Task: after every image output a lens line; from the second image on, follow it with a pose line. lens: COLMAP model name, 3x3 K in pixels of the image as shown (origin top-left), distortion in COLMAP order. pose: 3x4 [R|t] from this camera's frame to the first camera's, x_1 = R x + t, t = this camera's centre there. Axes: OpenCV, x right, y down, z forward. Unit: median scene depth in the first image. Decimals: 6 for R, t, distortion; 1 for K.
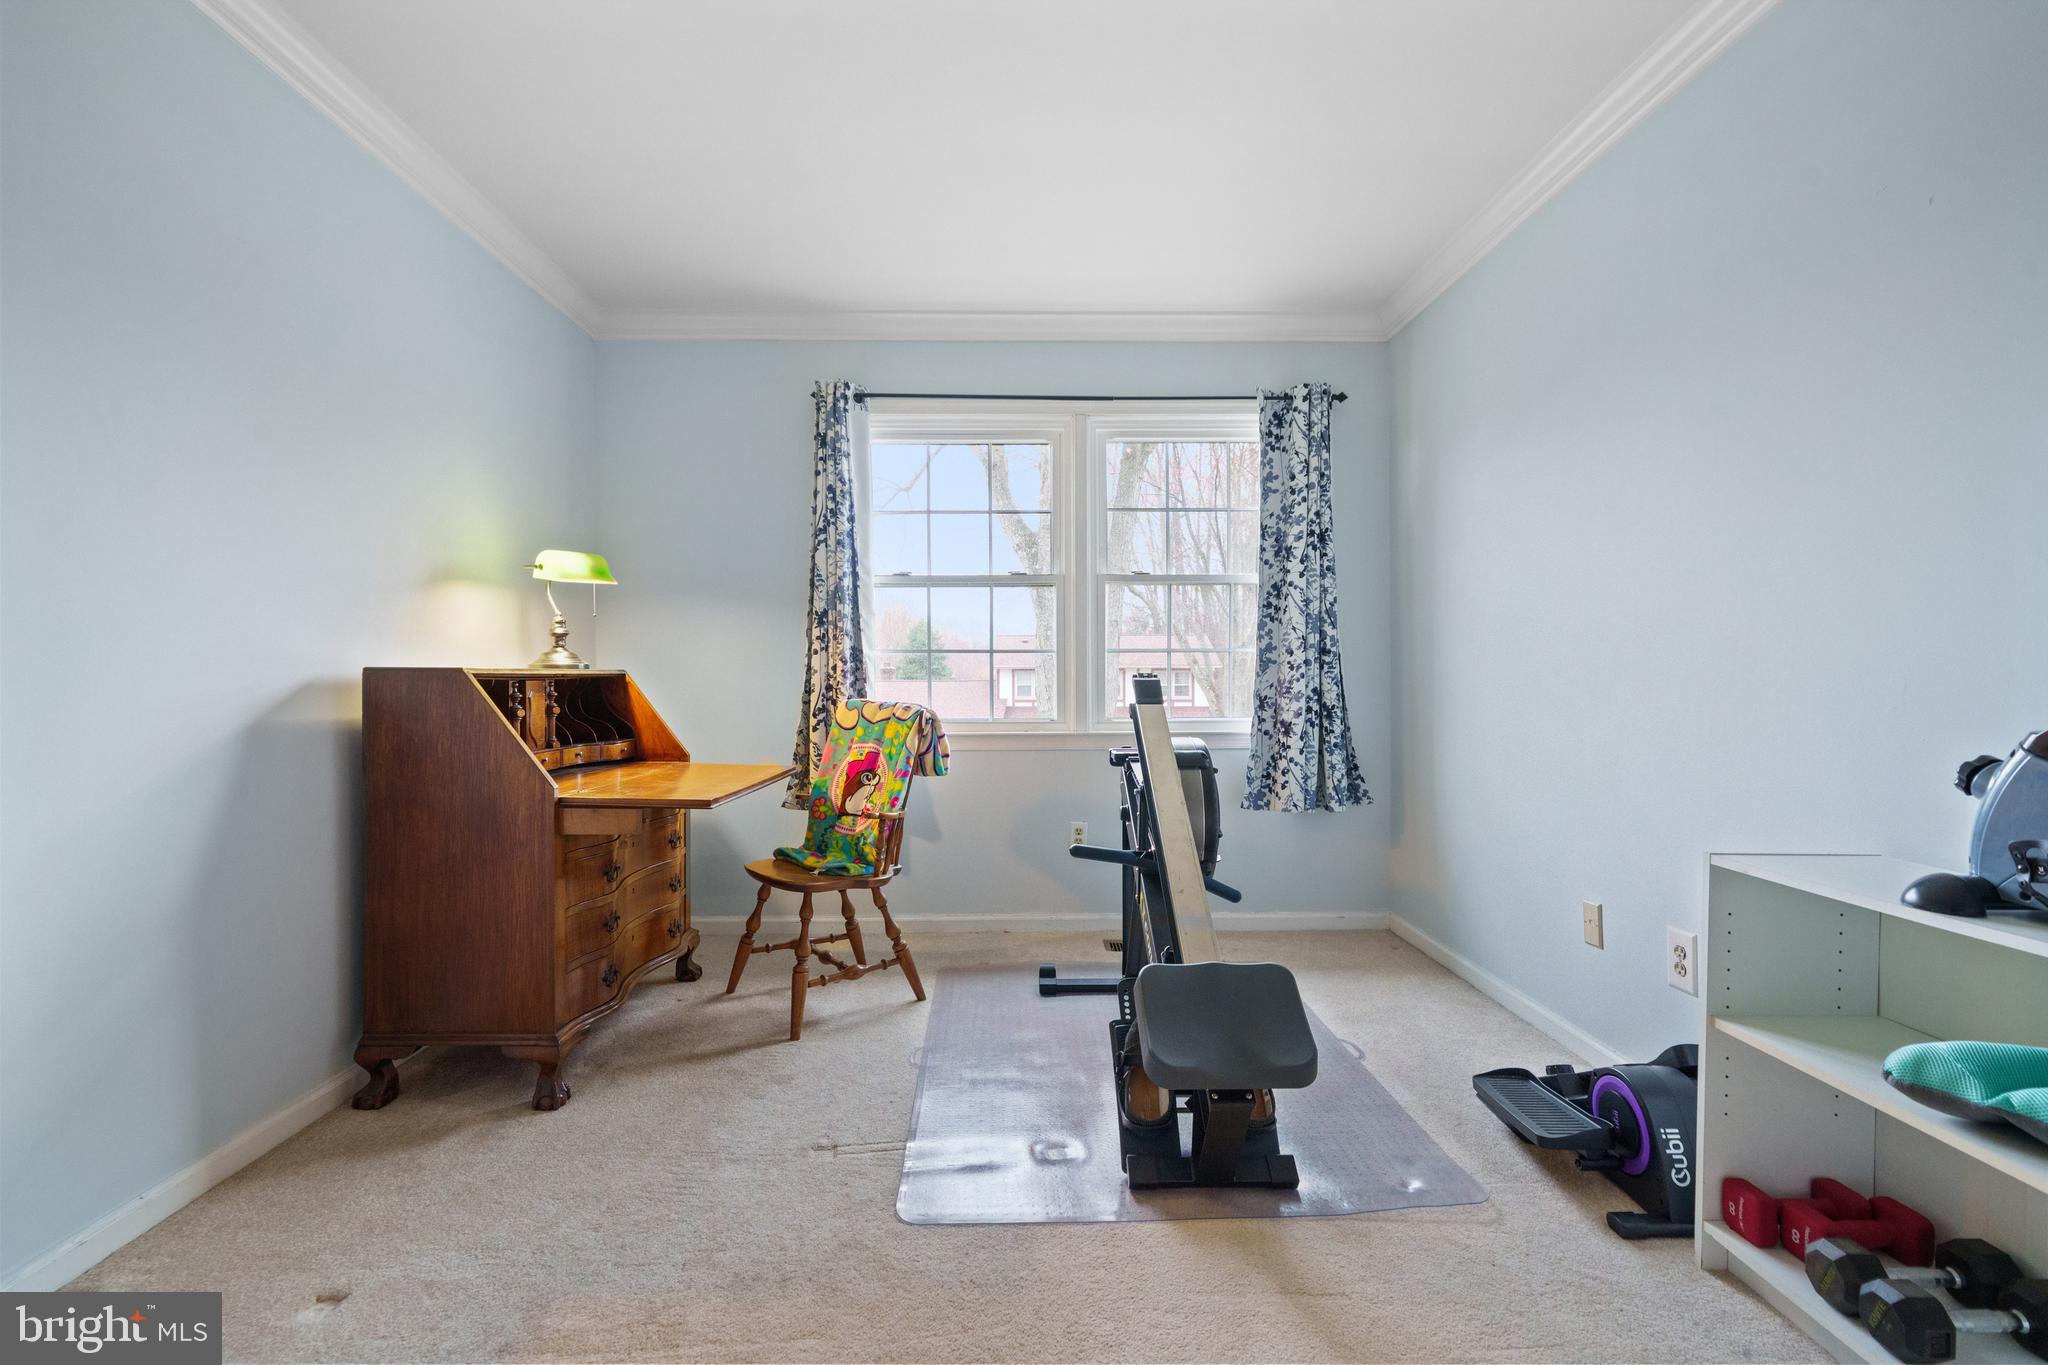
lens RADIAL K [[917.6, 0, 1016.3], [0, 917.6, 667.0], [0, 0, 1]] dist [0.000086, -0.000034]
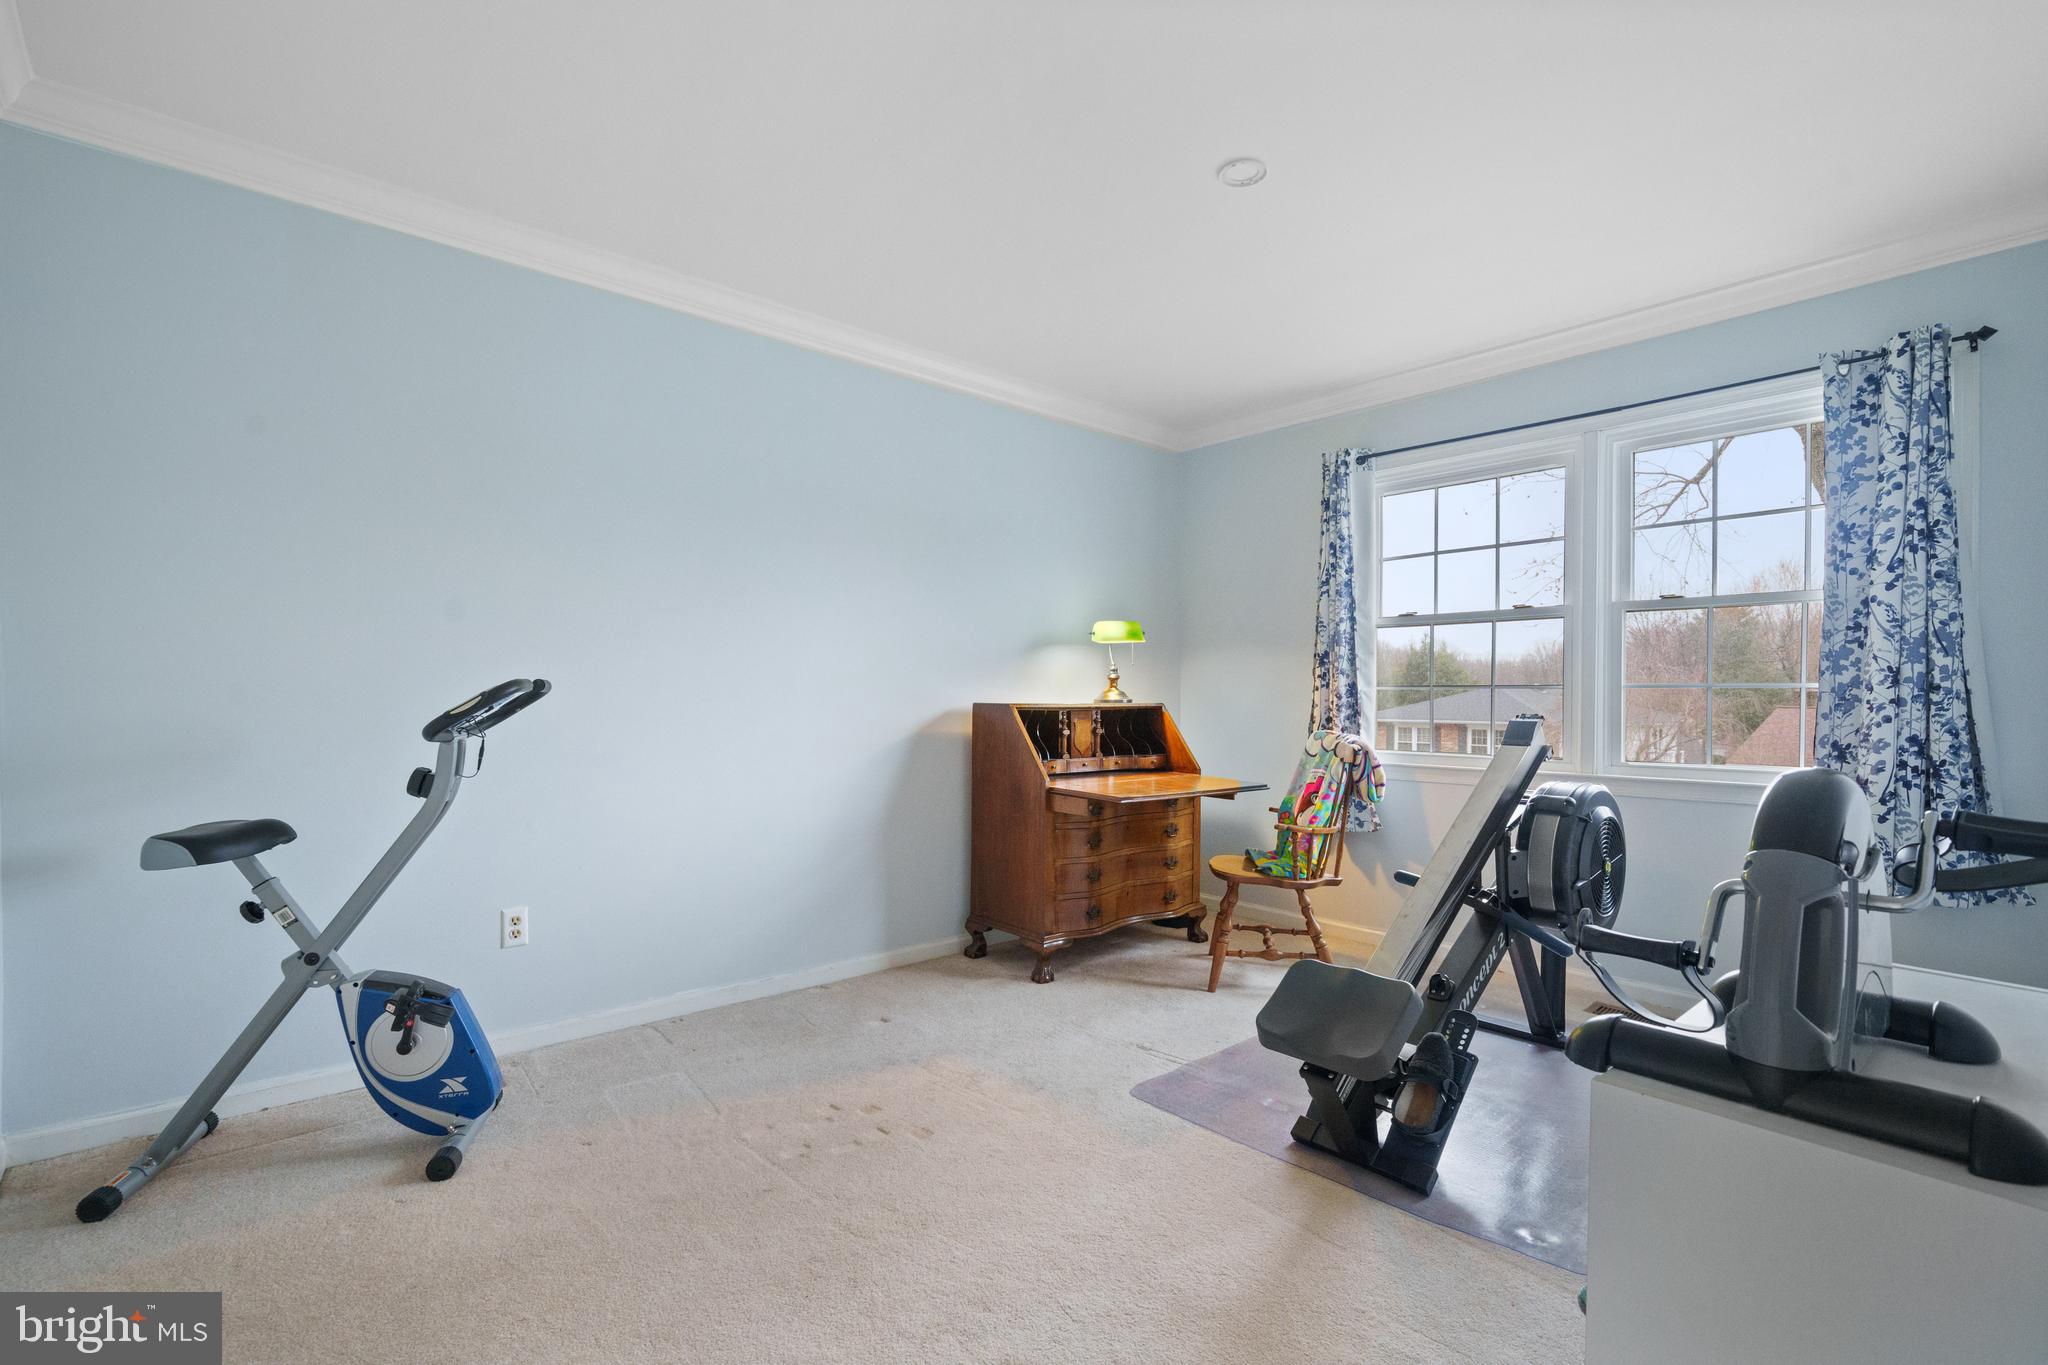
lens RADIAL K [[917.6, 0, 1016.3], [0, 917.6, 667.0], [0, 0, 1]] dist [0.000086, -0.000034]
pose [[0.649350, -0.018971, -0.760253, 0.416304], [0.001171, 0.999713, -0.023946, -0.016291], [0.760489, 0.014659, 0.649186, -0.042036]]
